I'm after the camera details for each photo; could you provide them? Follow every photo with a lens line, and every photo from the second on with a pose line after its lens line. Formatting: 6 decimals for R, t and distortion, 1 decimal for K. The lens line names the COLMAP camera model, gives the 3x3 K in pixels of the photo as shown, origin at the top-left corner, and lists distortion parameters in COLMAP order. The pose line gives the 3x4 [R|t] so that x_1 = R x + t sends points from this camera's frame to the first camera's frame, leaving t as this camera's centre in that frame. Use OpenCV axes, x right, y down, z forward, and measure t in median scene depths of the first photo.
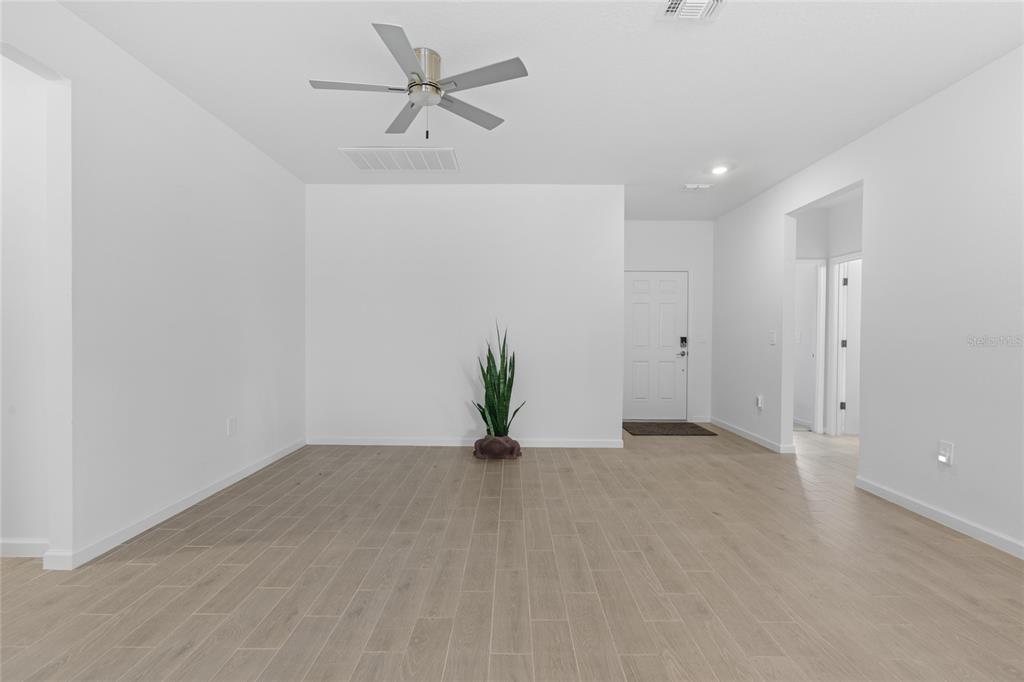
lens RADIAL K [[464.9, 0, 514.4], [0, 464.9, 342.7], [0, 0, 1]] dist [-0.003783, 0.000199]
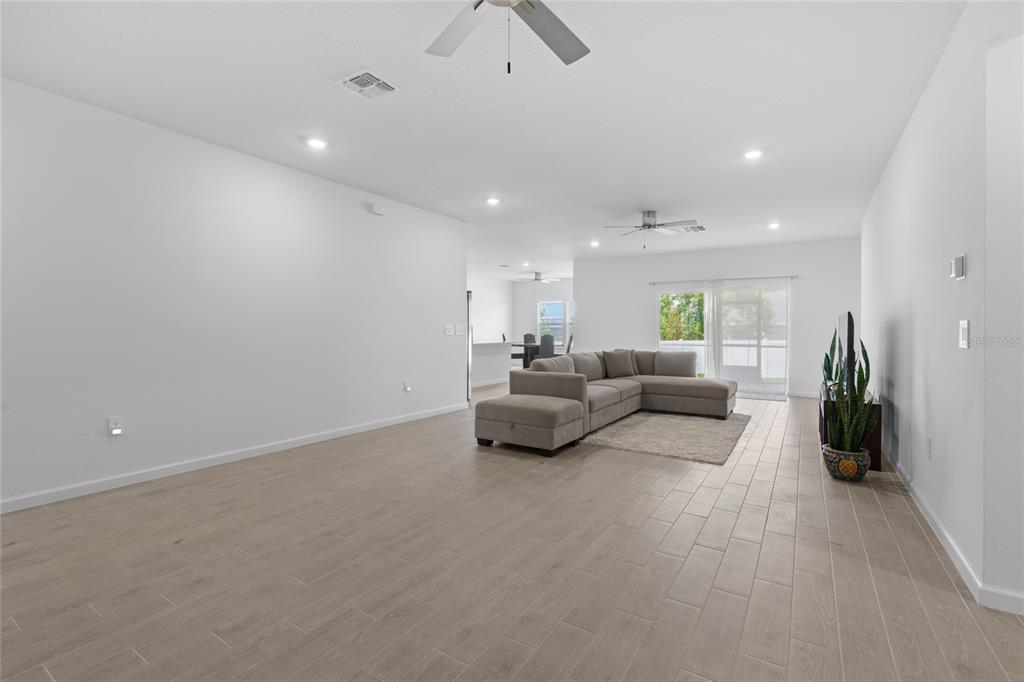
lens RADIAL K [[464.9, 0, 506.4], [0, 464.9, 335.3], [0, 0, 1]] dist [-0.003783, 0.000199]
pose [[-0.836461, -0.018012, 0.547731, -0.500008], [-0.000638, 0.999491, 0.031895, -0.026868], [-0.548027, 0.026329, -0.836046, 1.357992]]
